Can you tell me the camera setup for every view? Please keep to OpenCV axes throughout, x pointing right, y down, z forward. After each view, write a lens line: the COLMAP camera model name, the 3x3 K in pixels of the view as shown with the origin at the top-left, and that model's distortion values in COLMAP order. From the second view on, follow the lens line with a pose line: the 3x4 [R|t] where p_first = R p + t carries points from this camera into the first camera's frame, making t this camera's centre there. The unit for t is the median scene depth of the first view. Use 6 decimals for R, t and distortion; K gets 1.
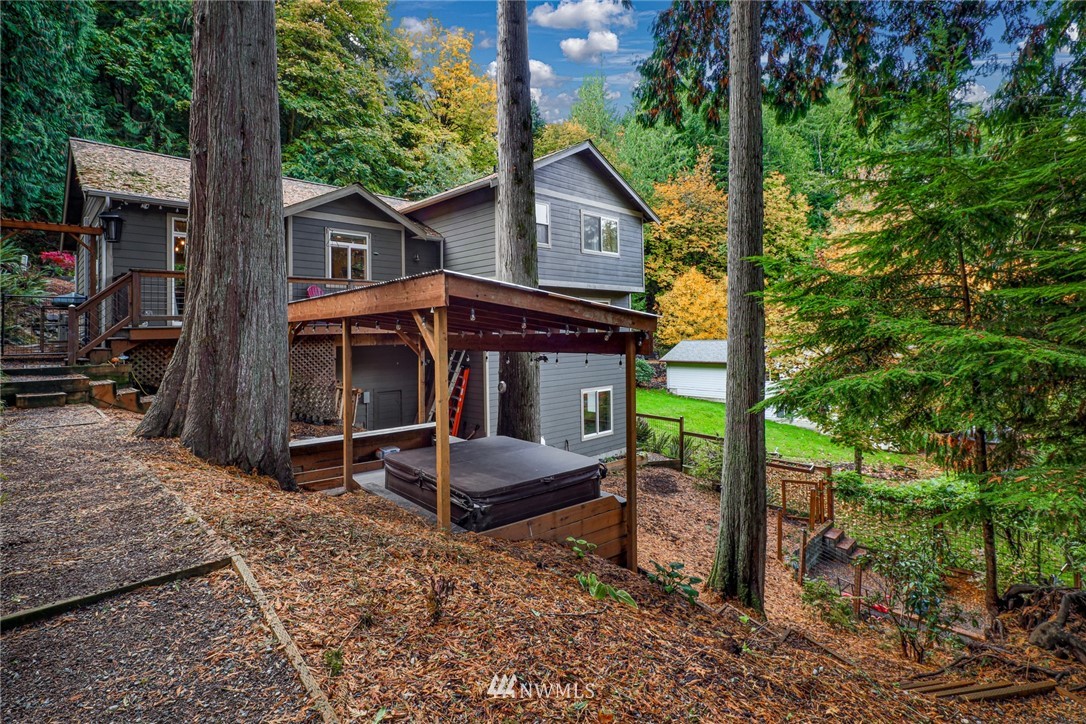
lens RADIAL K [[533.3, 0, 543.9], [0, 533.3, 333.3], [0, 0, 1]] dist [0.000772, -0.001795]
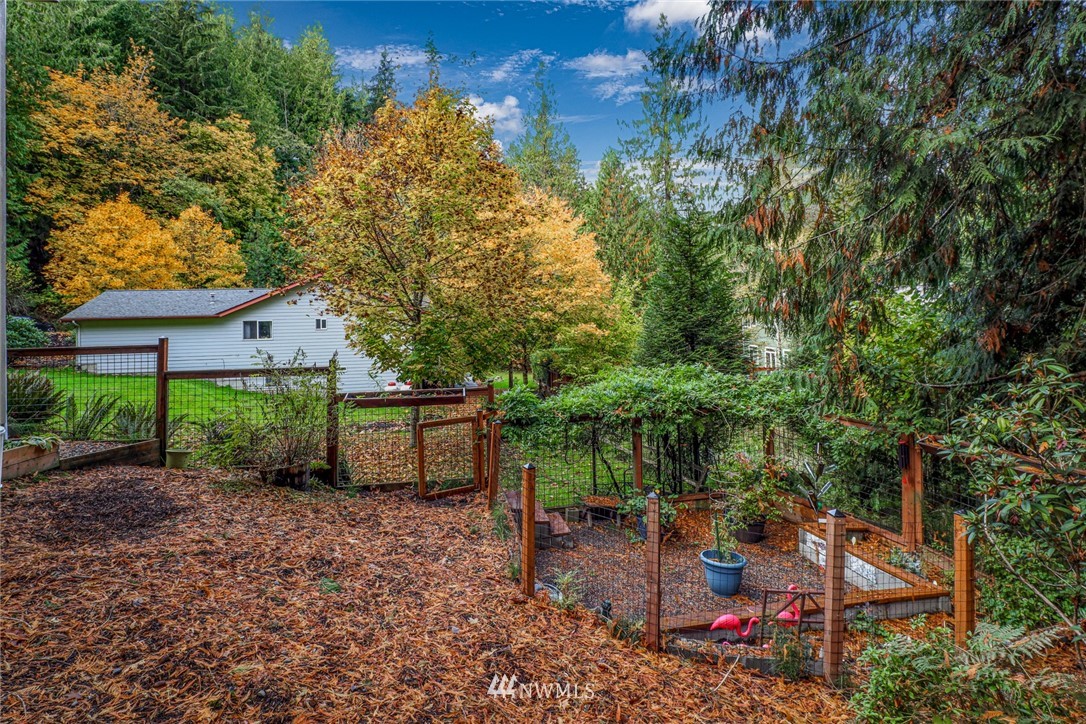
lens RADIAL K [[538.2, 0, 541.0], [0, 538.2, 303.8], [0, 0, 1]] dist [0.000798, -0.000259]
pose [[0.577288, 0.022561, 0.816229, 0.020620], [0.009710, 0.999358, -0.034490, 0.037823], [-0.816483, 0.027836, 0.576699, 0.129407]]
